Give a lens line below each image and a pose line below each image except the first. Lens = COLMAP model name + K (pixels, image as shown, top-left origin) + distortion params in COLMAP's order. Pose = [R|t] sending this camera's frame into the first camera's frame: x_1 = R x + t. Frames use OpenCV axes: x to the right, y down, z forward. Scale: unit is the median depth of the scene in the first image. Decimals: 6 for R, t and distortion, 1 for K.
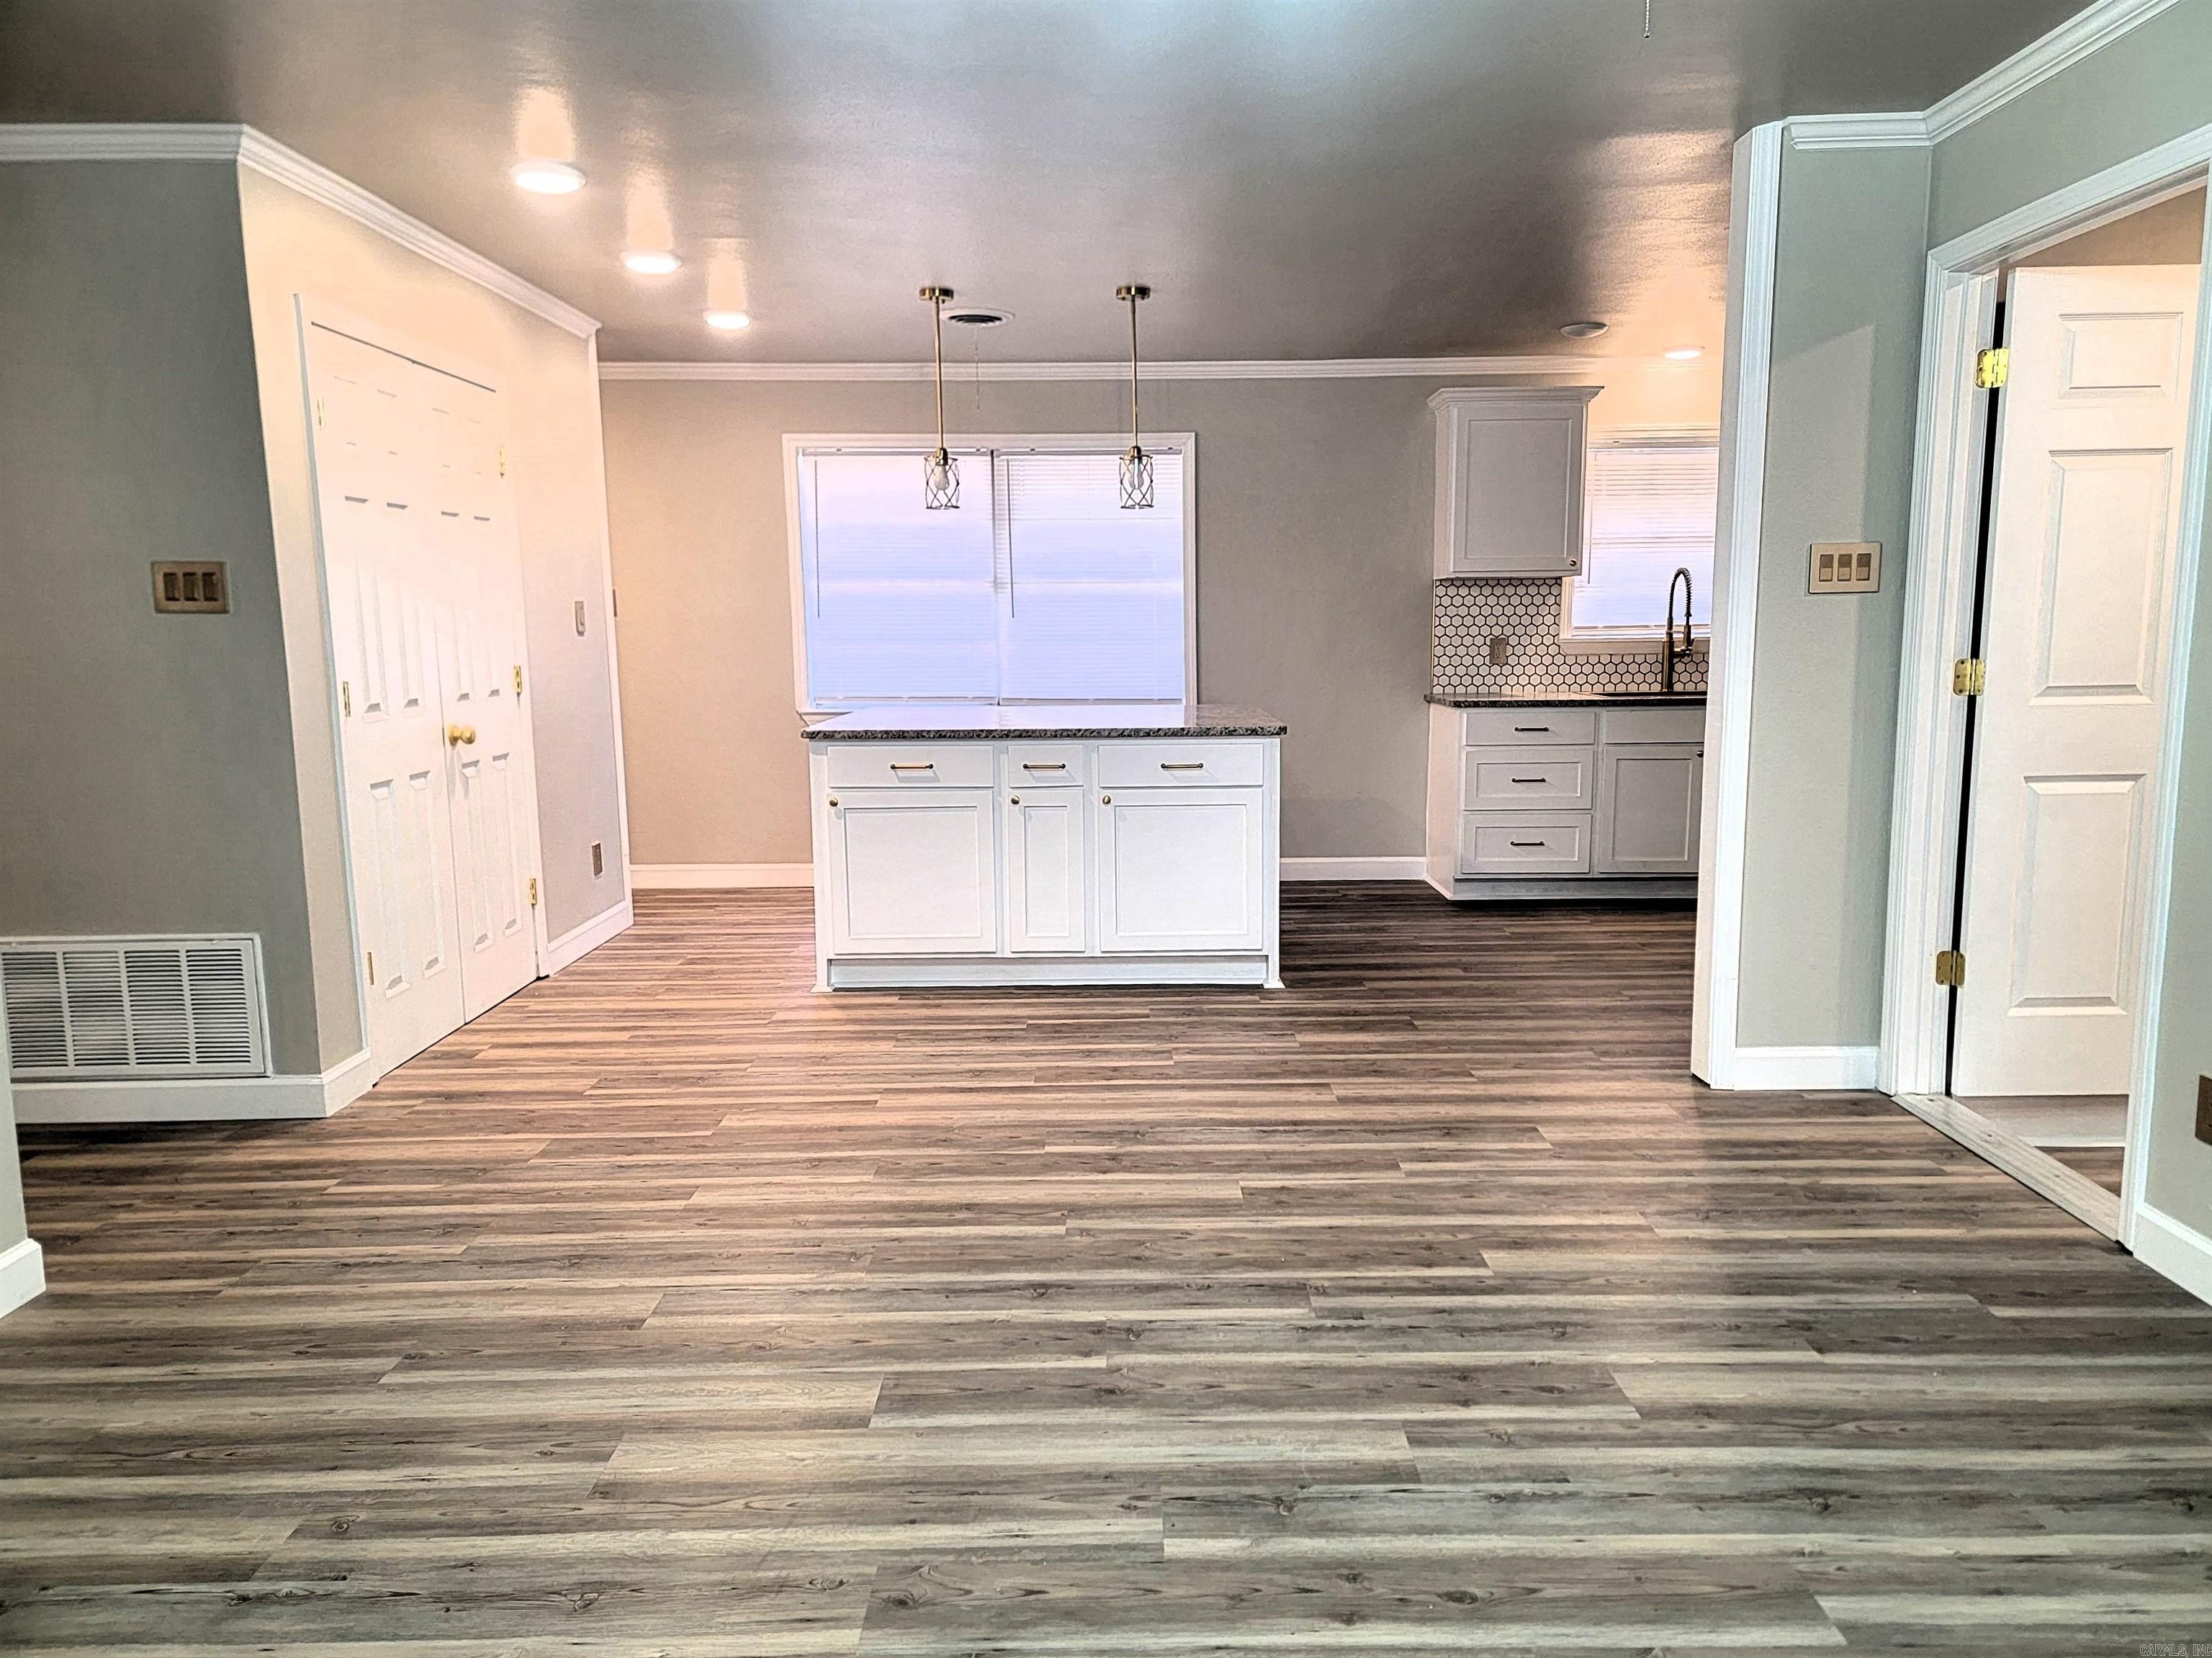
lens RADIAL K [[1540.8, 0, 1136.7], [0, 1540.8, 823.8], [0, 0, 1]] dist [0.102671, -0.074988]
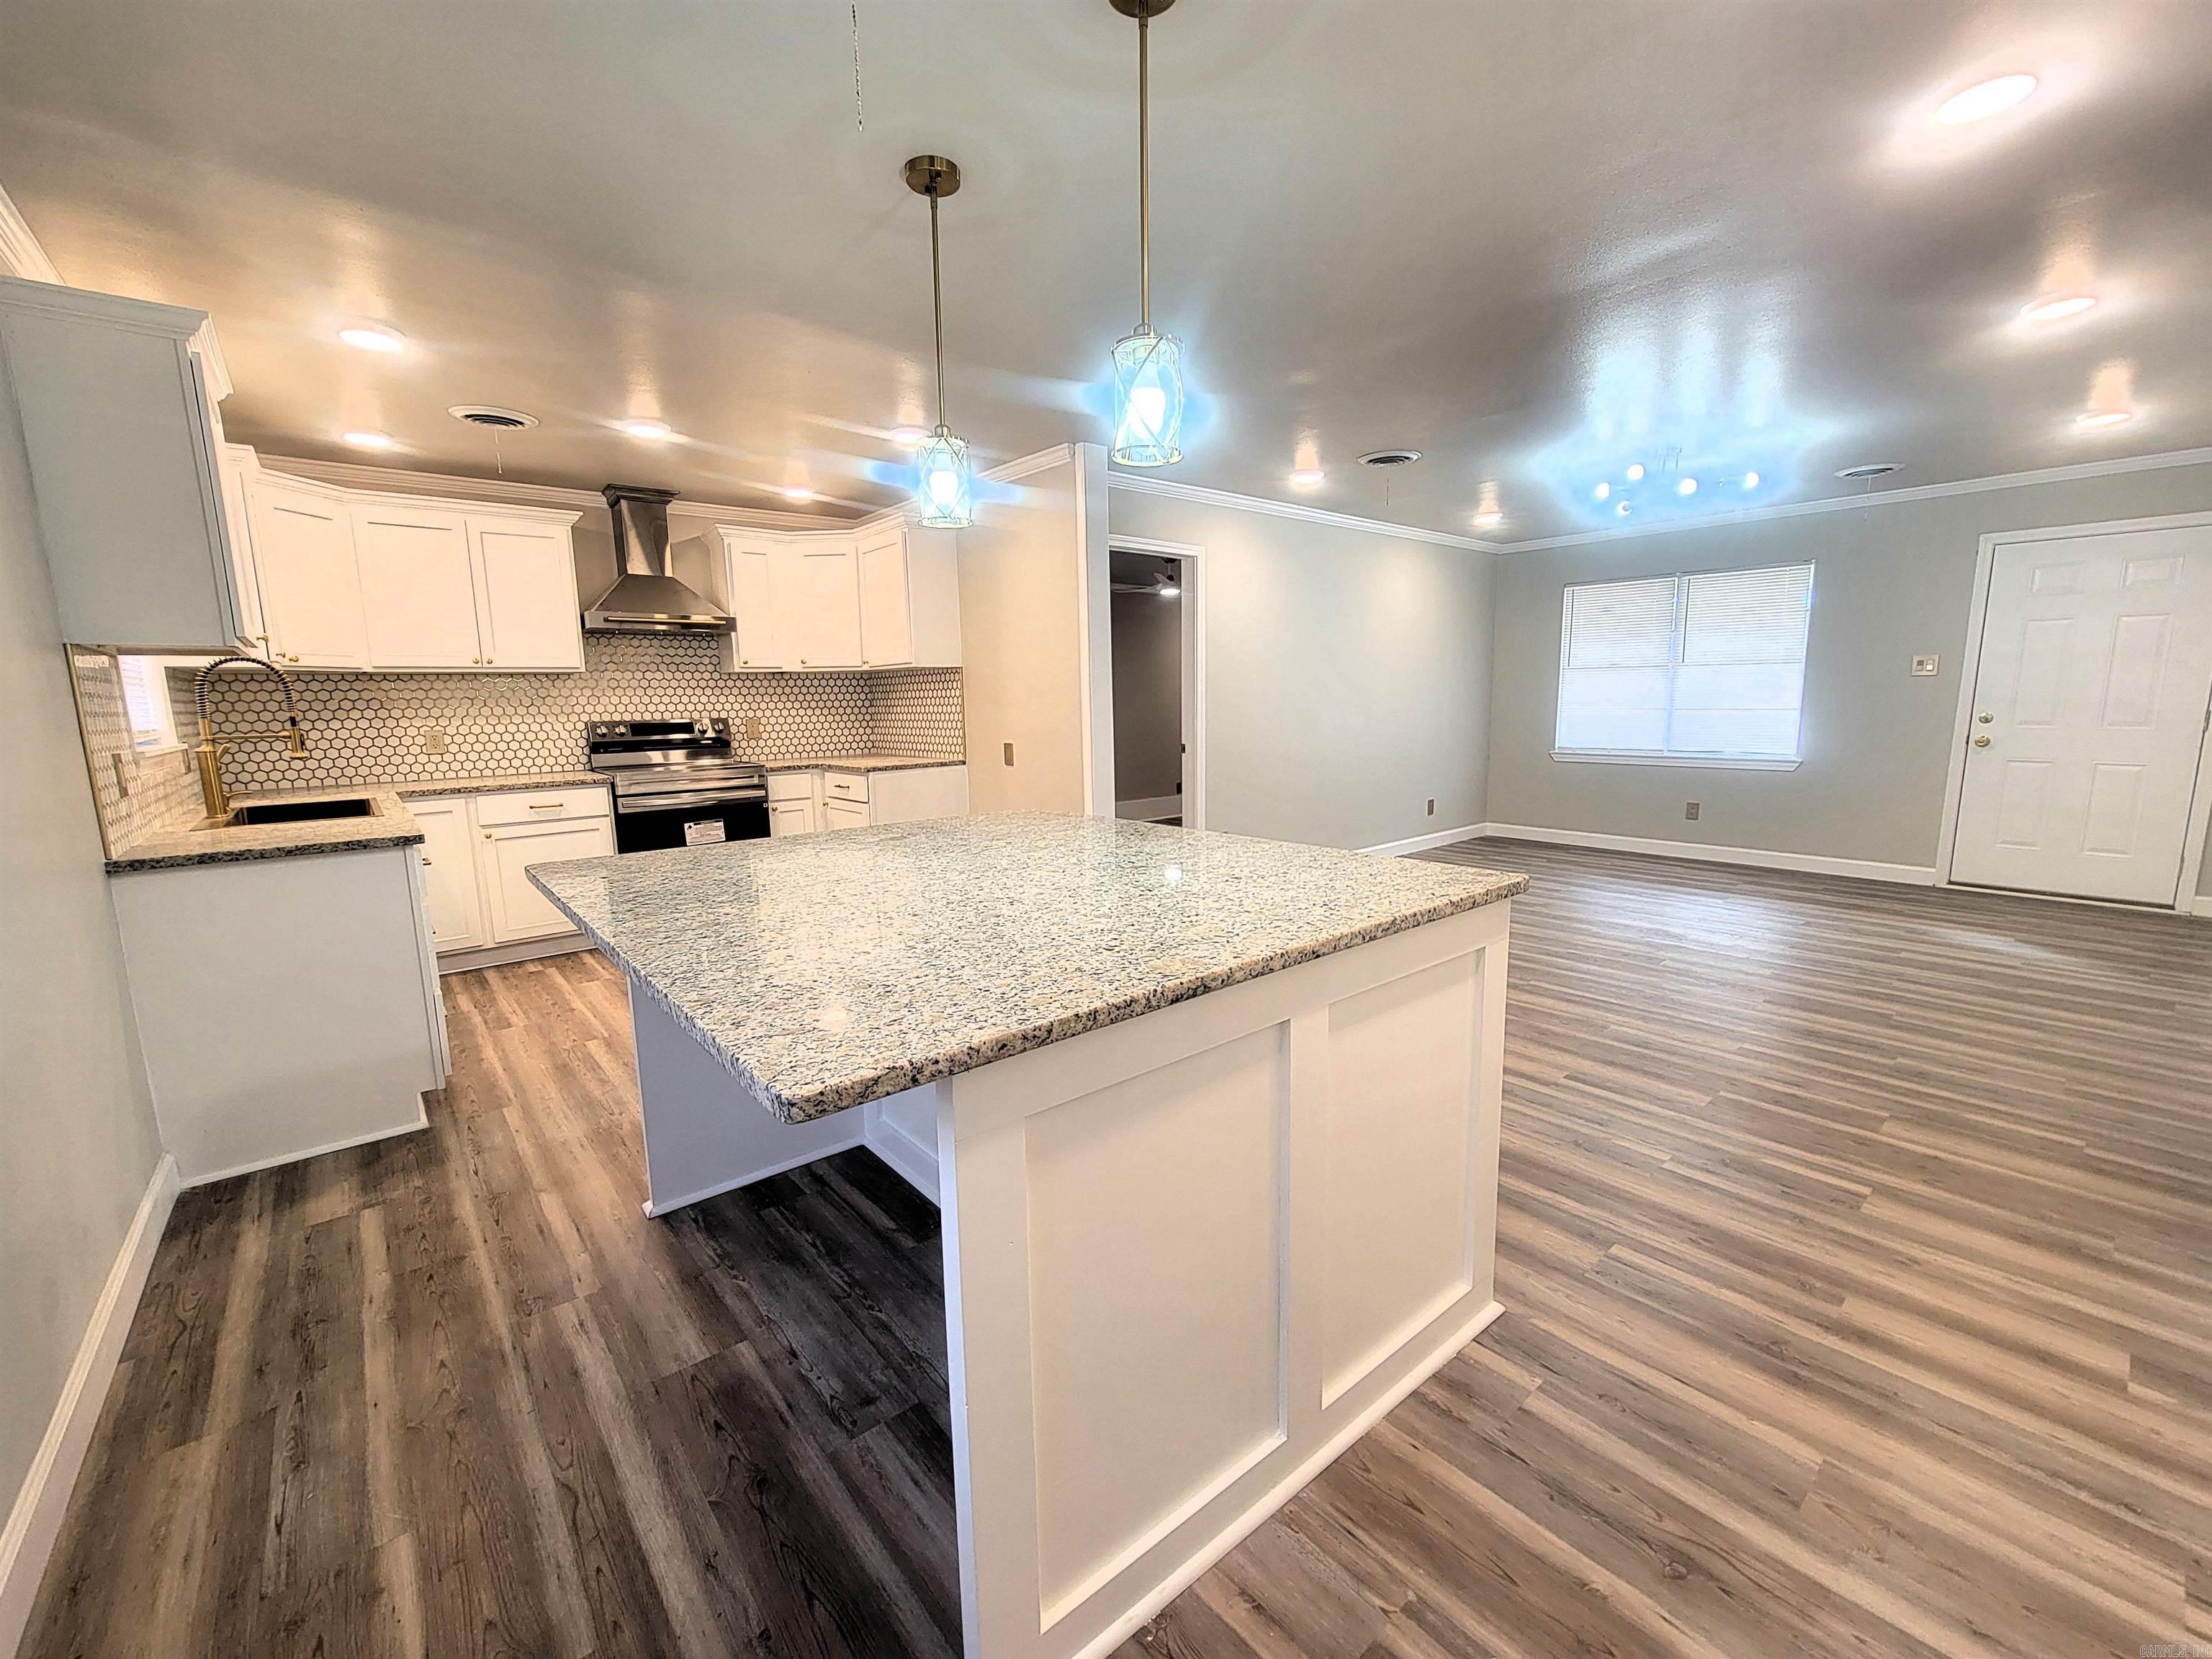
lens RADIAL K [[902.9, 0, 1107.5], [0, 902.9, 830.7], [0, 0, 1]] dist [-0.001974, 0.000278]
pose [[-0.633212, -0.092429, 0.768440, -0.540100], [0.126495, 0.967136, 0.220563, -0.245743], [-0.763572, 0.236866, -0.600710, 1.907224]]
